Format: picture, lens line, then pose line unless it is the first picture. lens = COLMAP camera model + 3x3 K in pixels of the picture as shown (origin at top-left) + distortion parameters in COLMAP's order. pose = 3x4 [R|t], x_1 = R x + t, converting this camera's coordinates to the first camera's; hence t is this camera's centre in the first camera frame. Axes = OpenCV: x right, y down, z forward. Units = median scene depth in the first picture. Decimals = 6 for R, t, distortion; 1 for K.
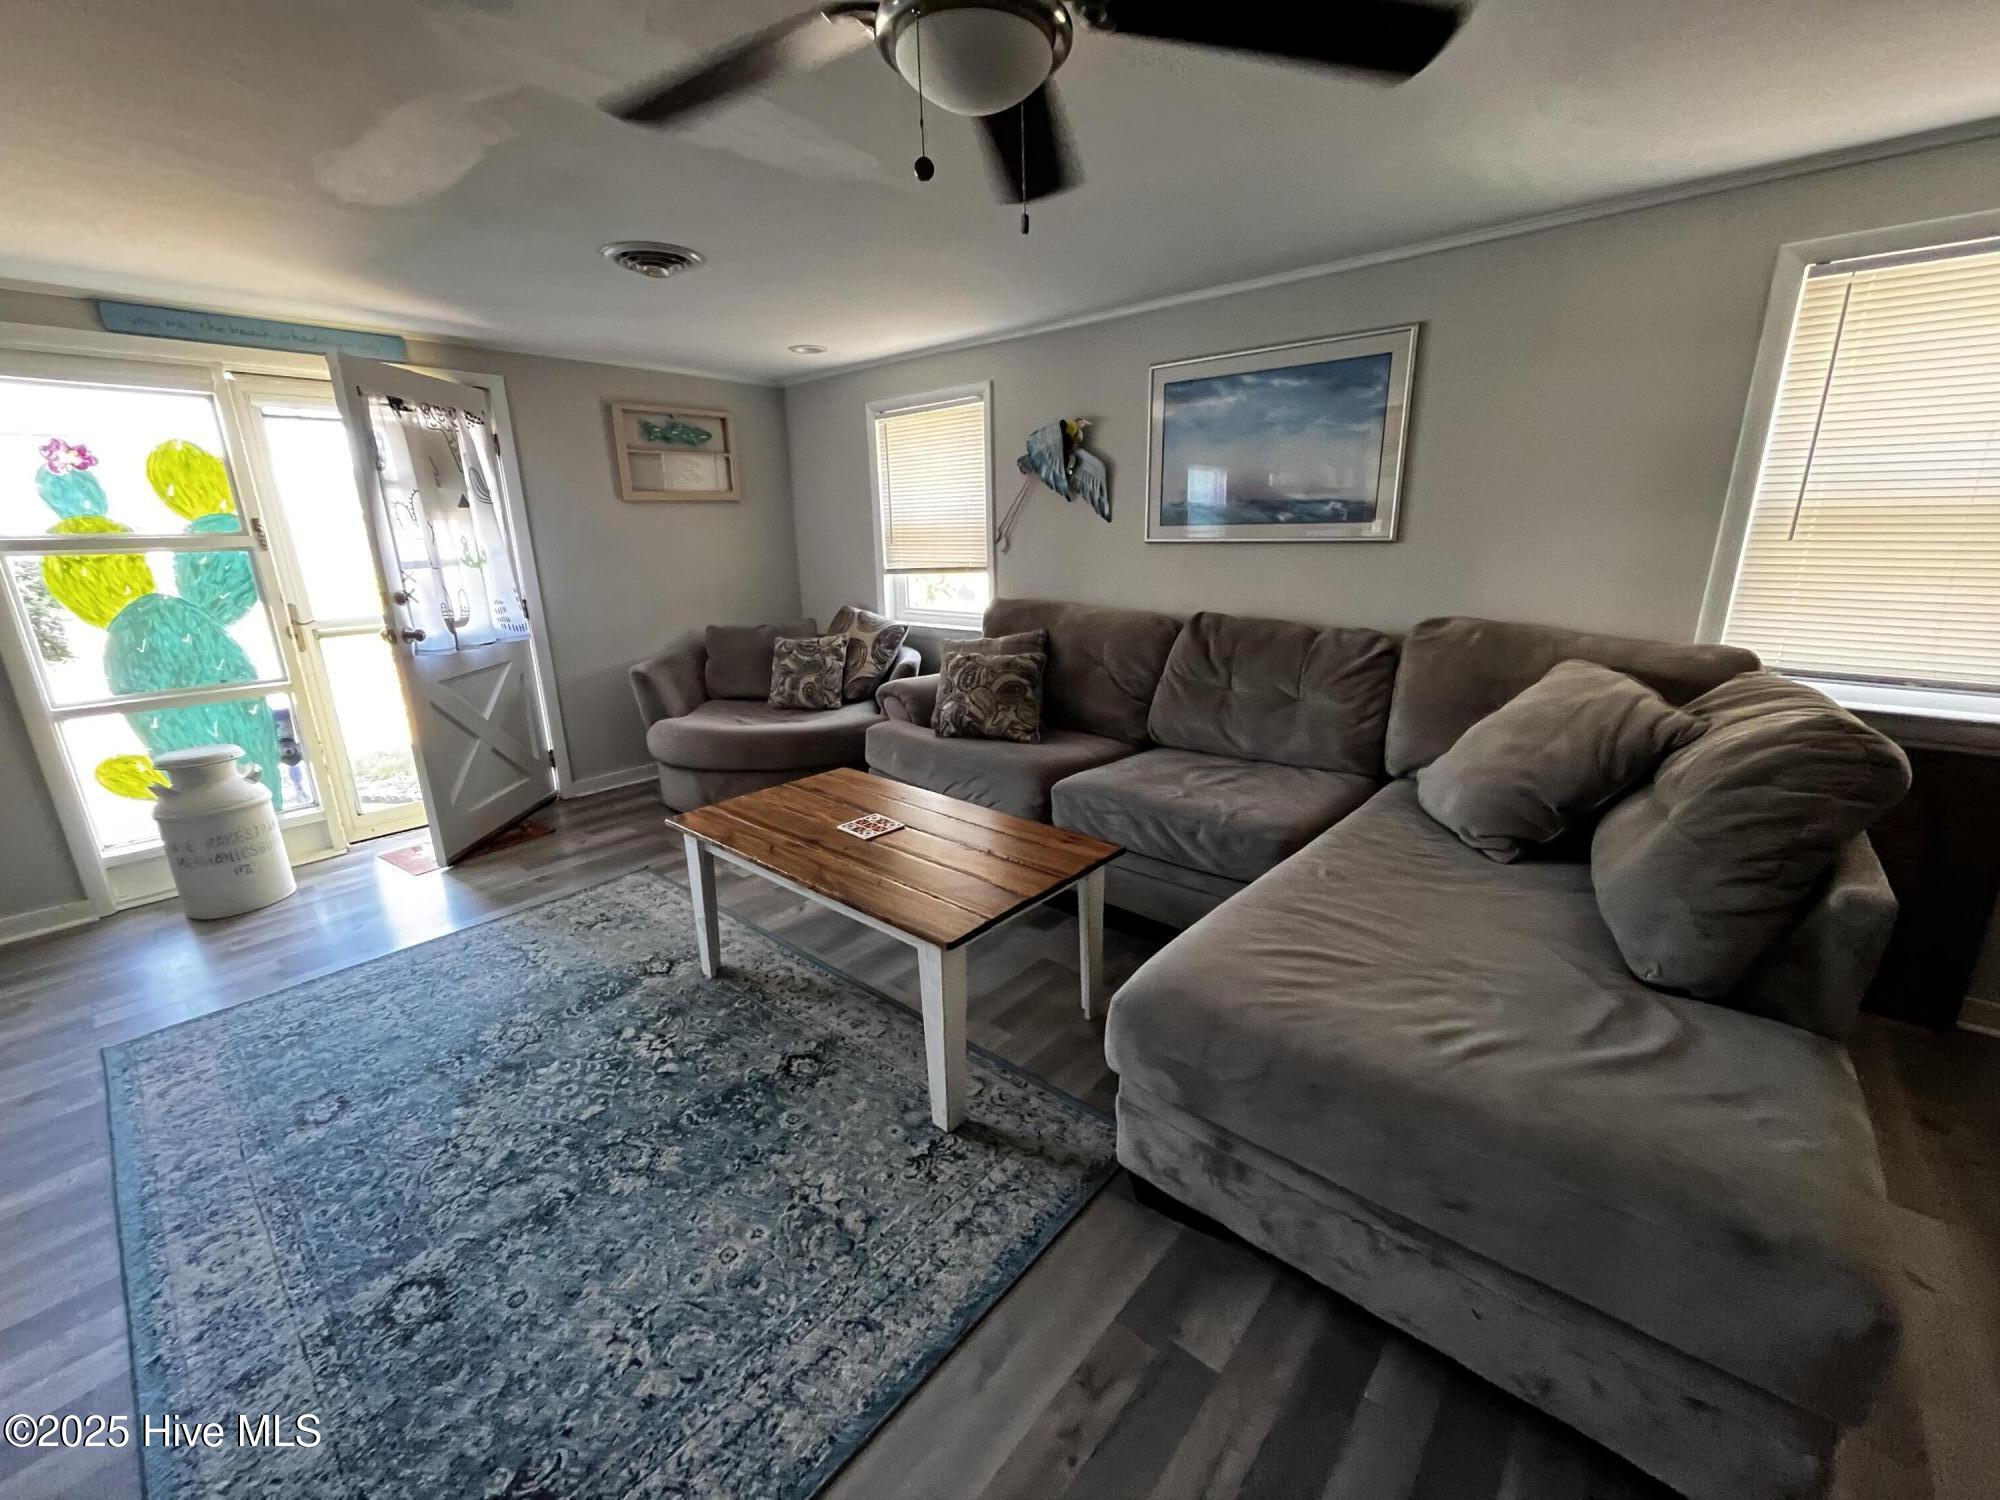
lens RADIAL K [[800.9, 0, 1007.0], [0, 800.9, 756.9], [0, 0, 1]] dist [-0.004991, -0.000248]
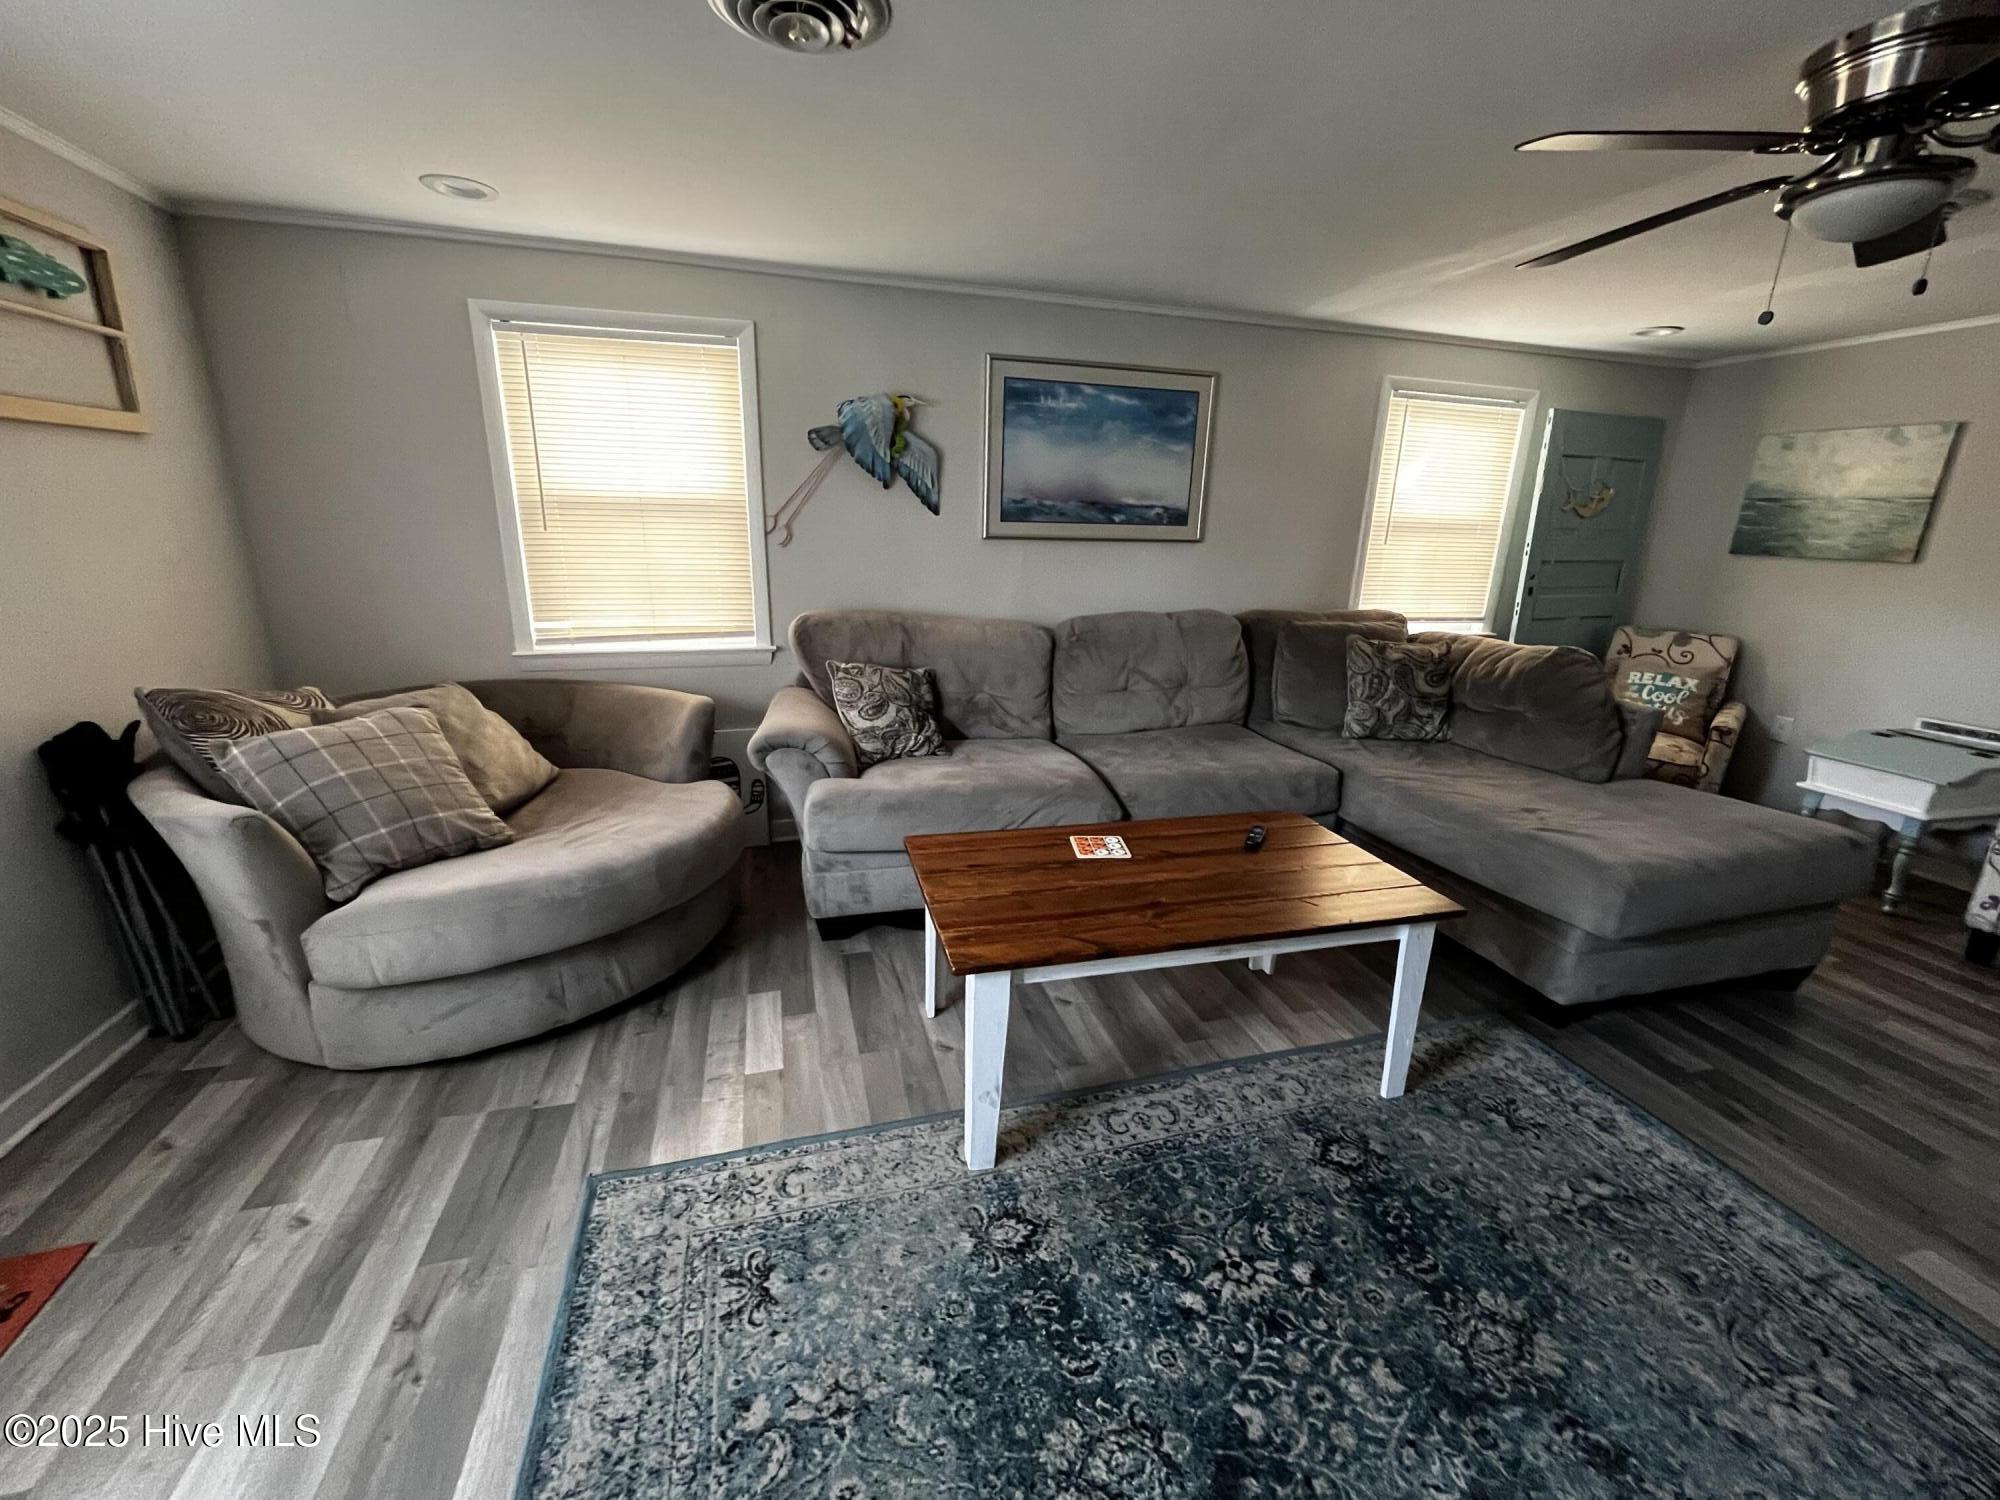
lens RADIAL K [[800.9, 0, 1003.7], [0, 800.9, 740.6], [0, 0, 1]] dist [-0.004991, -0.000248]
pose [[0.545092, -0.197831, 0.814701, -0.753943], [0.197004, 0.974776, 0.104891, -0.148901], [-0.814901, 0.103324, 0.570316, 0.536594]]
